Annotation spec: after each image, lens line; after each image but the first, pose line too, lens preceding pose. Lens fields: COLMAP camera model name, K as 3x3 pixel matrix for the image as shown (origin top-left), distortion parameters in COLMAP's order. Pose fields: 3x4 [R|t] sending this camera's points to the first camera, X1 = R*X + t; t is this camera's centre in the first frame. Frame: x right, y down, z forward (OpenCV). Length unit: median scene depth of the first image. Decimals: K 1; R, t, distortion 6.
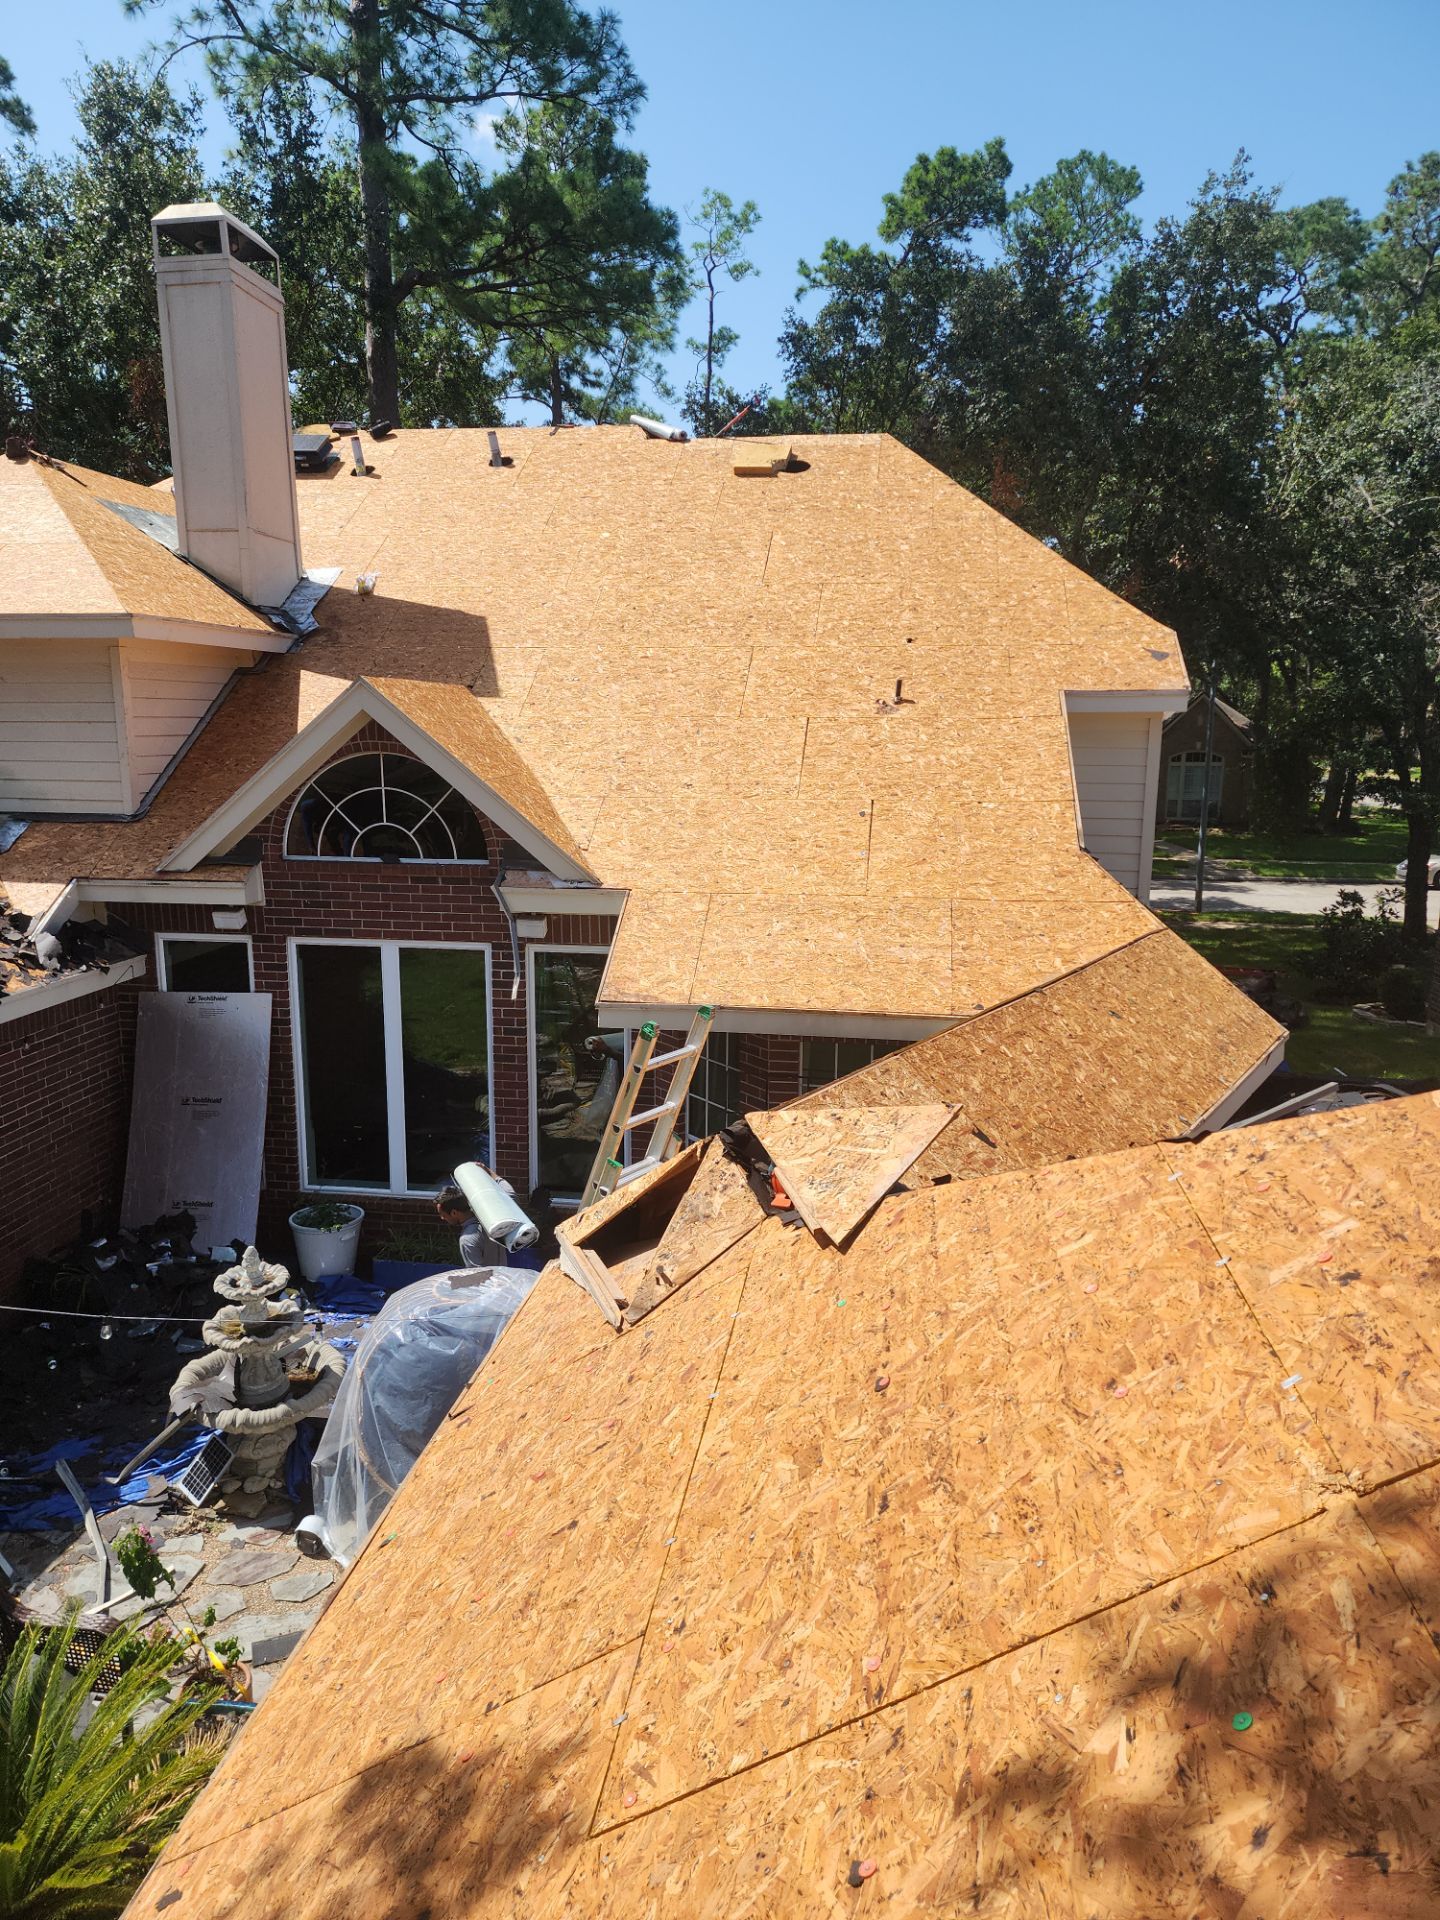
lens RADIAL K [[1280.2, 0, 696.5], [0, 1280.2, 964.2], [0, 0, 1]] dist [0.091407, -0.076884]
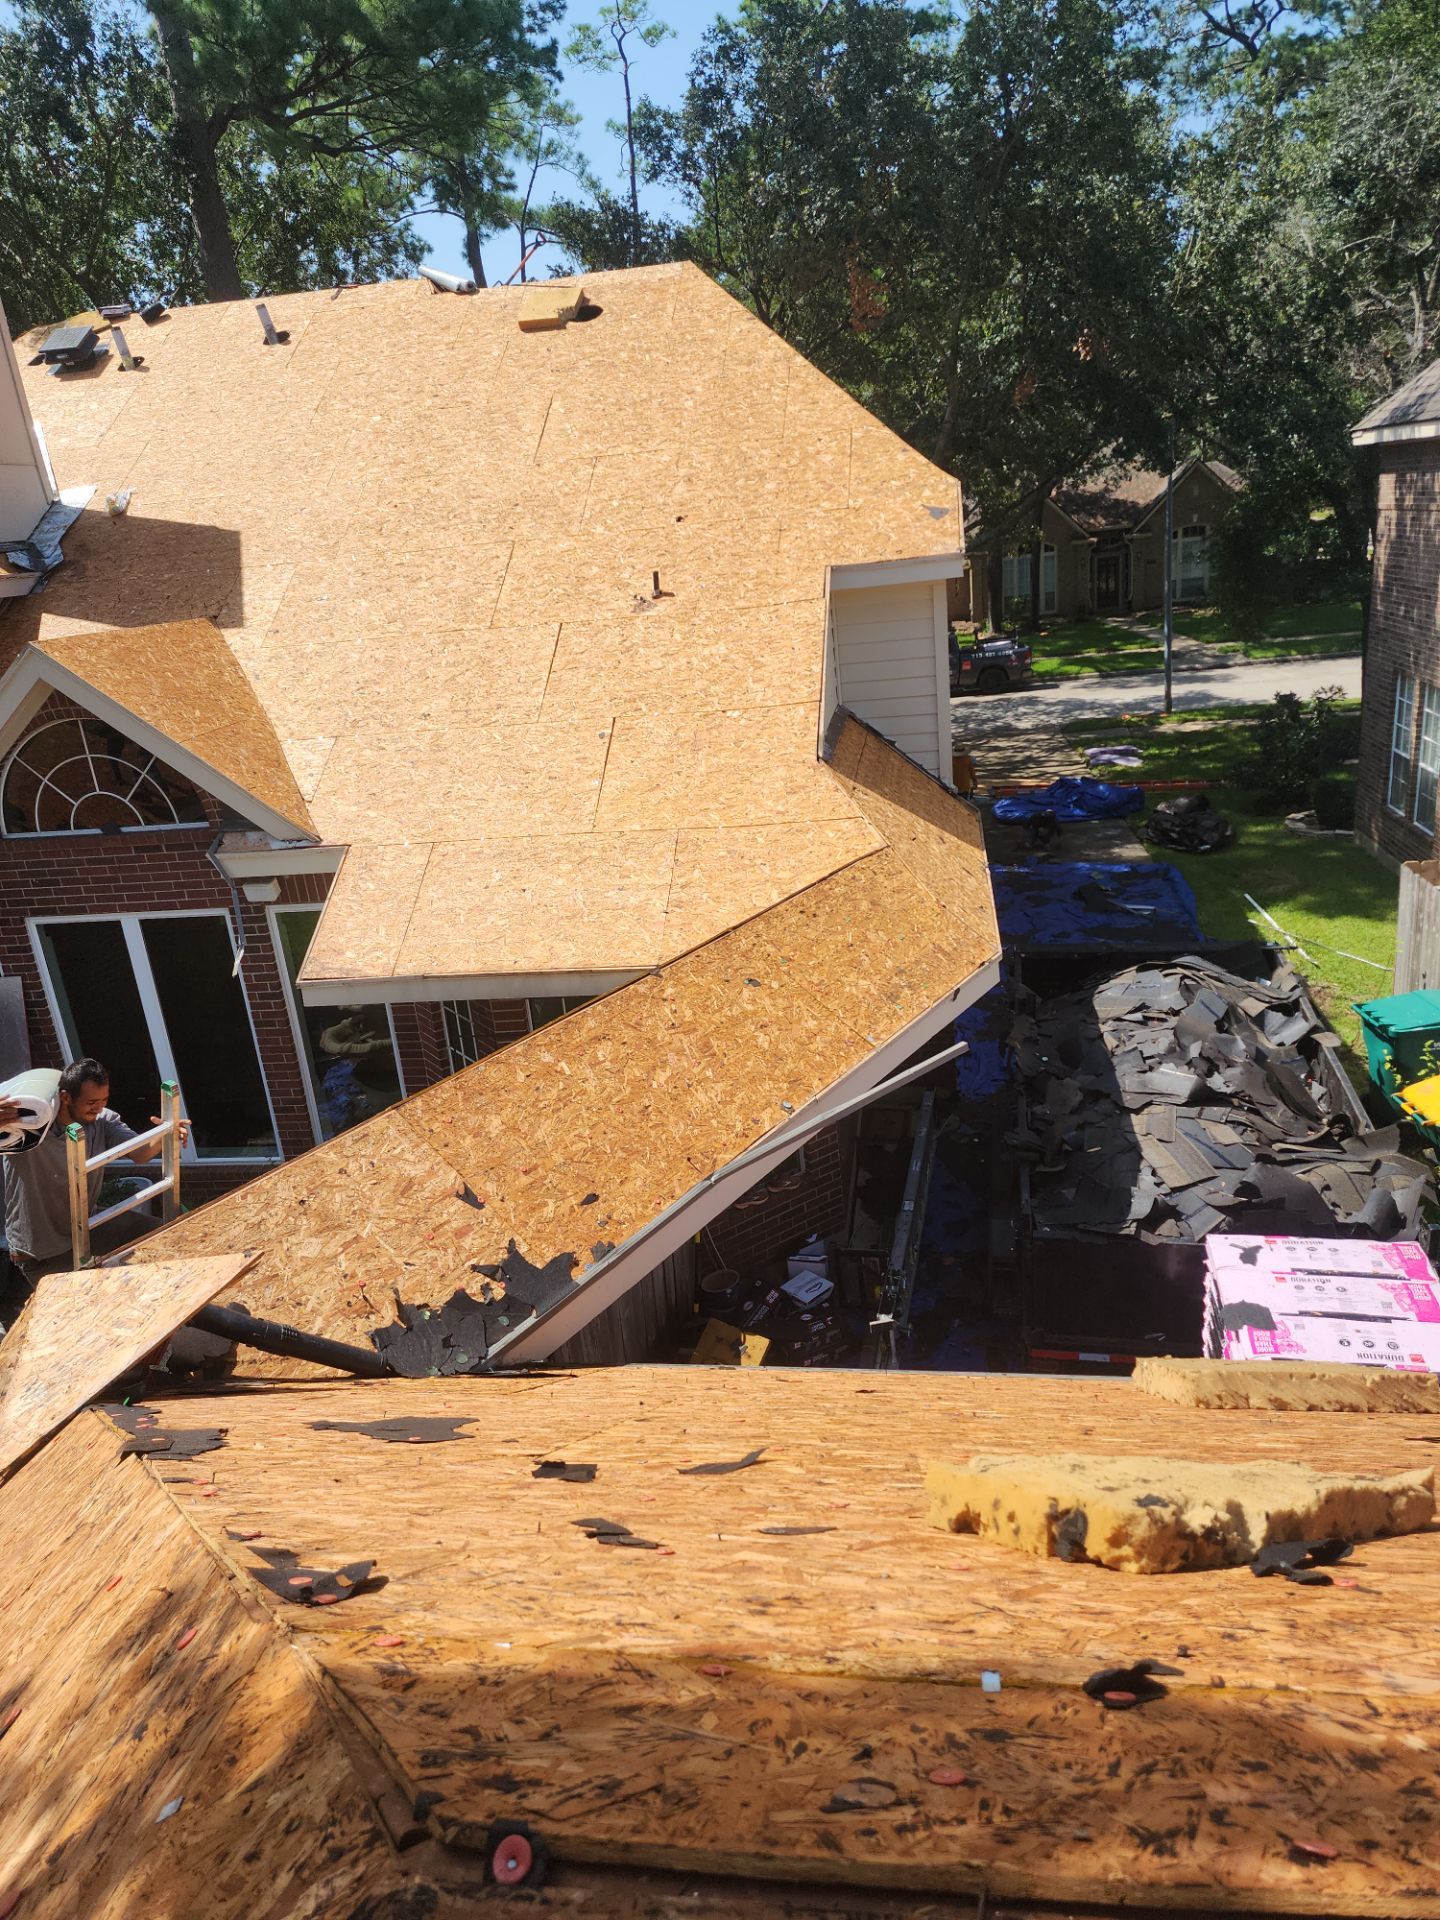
lens RADIAL K [[1280.0, 0, 708.5], [0, 1280.0, 945.8], [0, 0, 1]] dist [0.096489, -0.071840]
pose [[0.994928, -0.094126, -0.035469, 0.144626], [0.097824, 0.987531, 0.123344, -0.046764], [0.023417, -0.126188, 0.991730, 0.033479]]
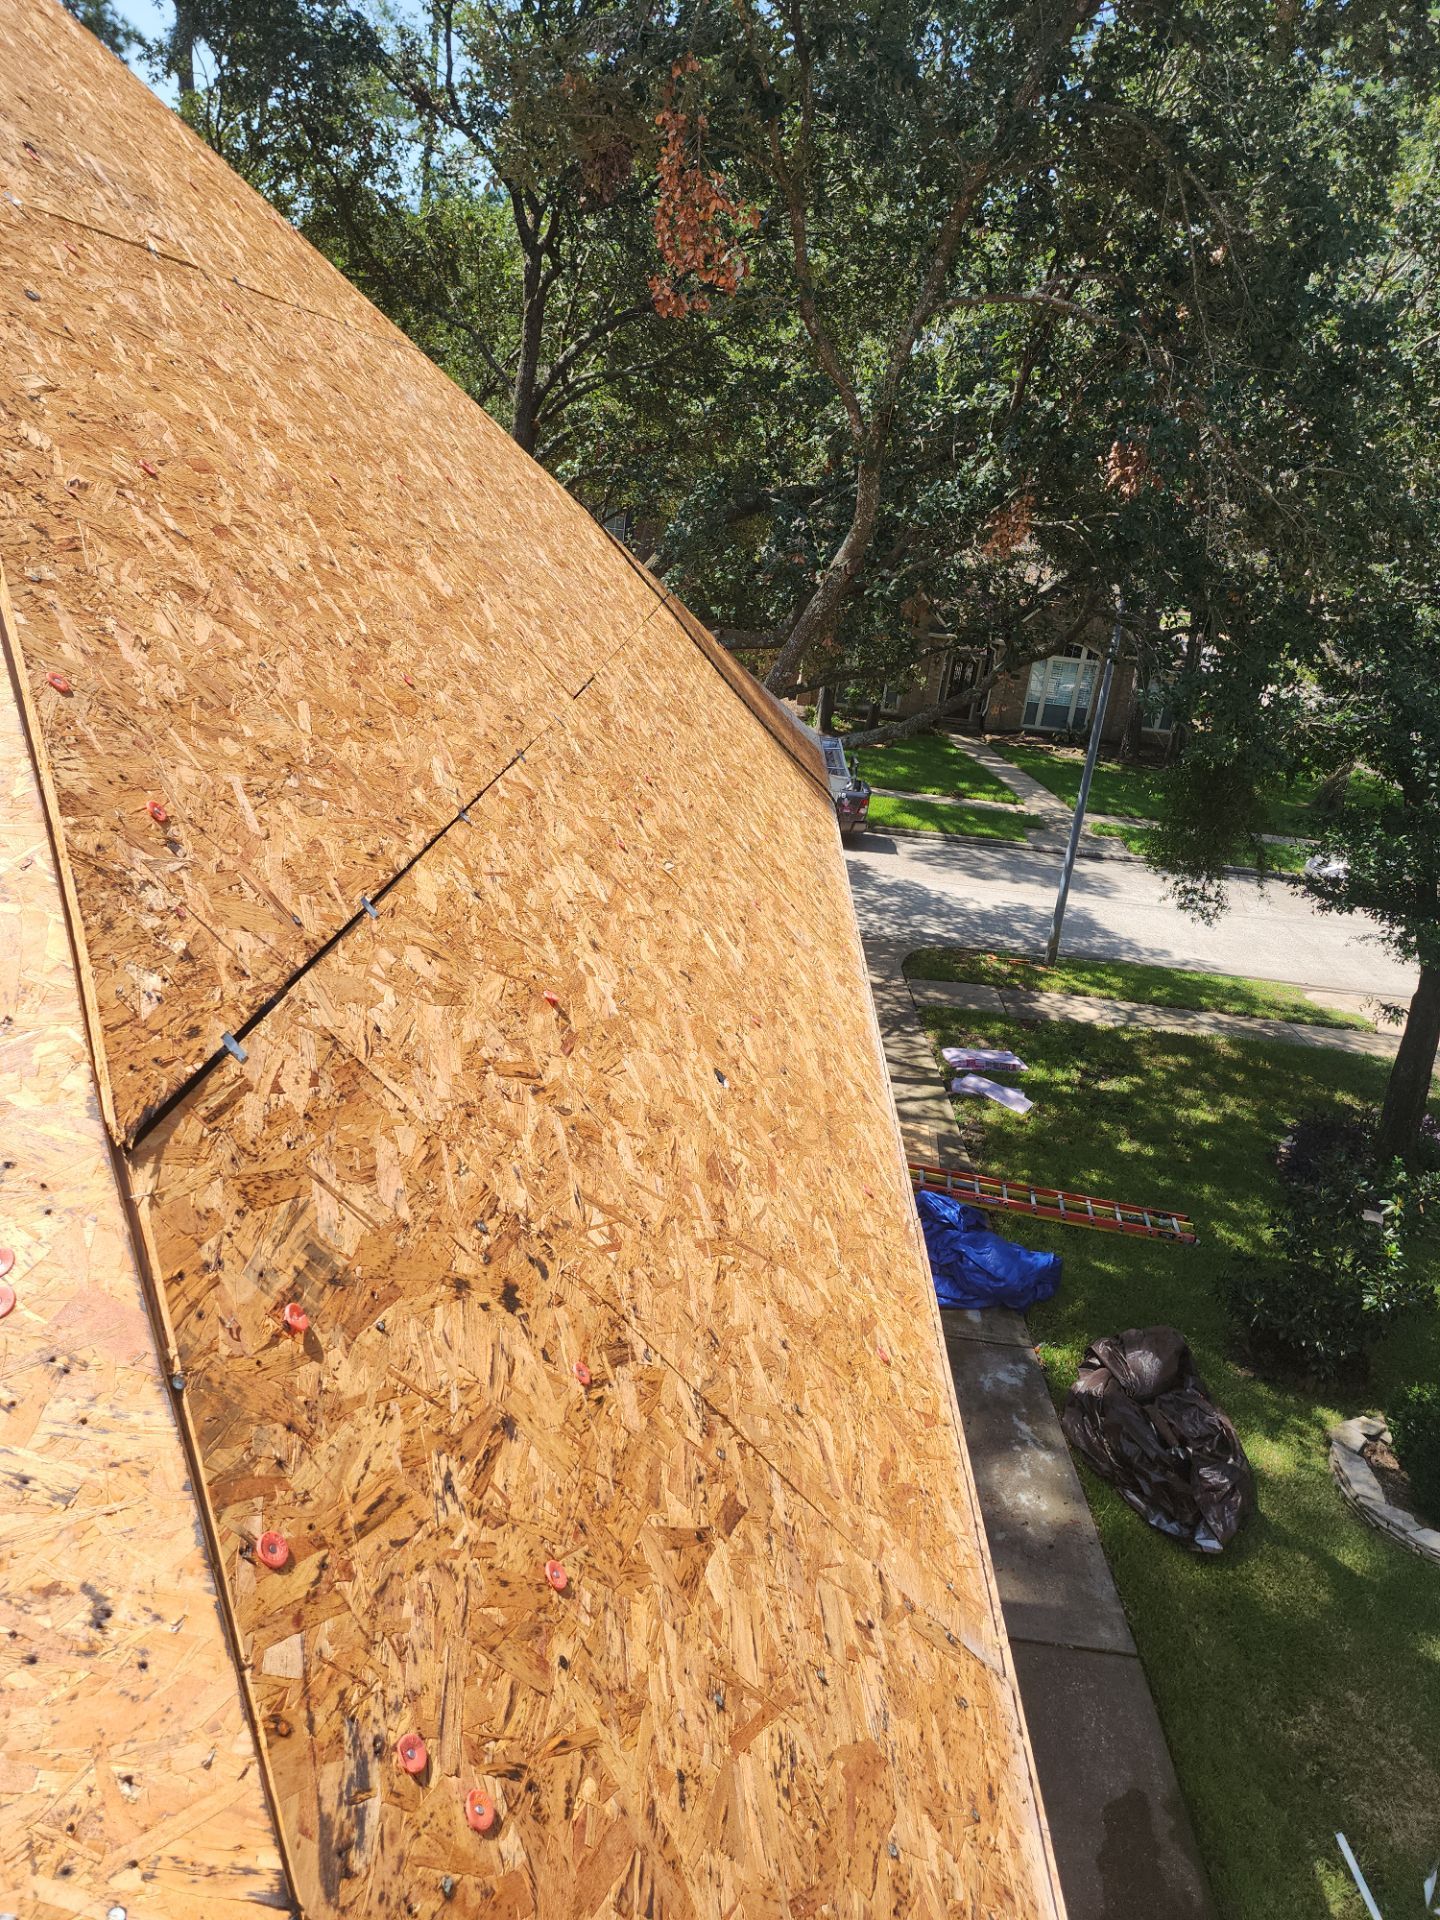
lens RADIAL K [[1354.6, 0, 719.5], [0, 1354.6, 983.0], [0, 0, 1]] dist [0.071308, -0.064922]
pose [[0.985717, 0.063285, 0.156070, 0.247512], [-0.087919, 0.983778, 0.156370, -0.281071], [-0.143643, -0.167858, 0.975290, 0.757474]]
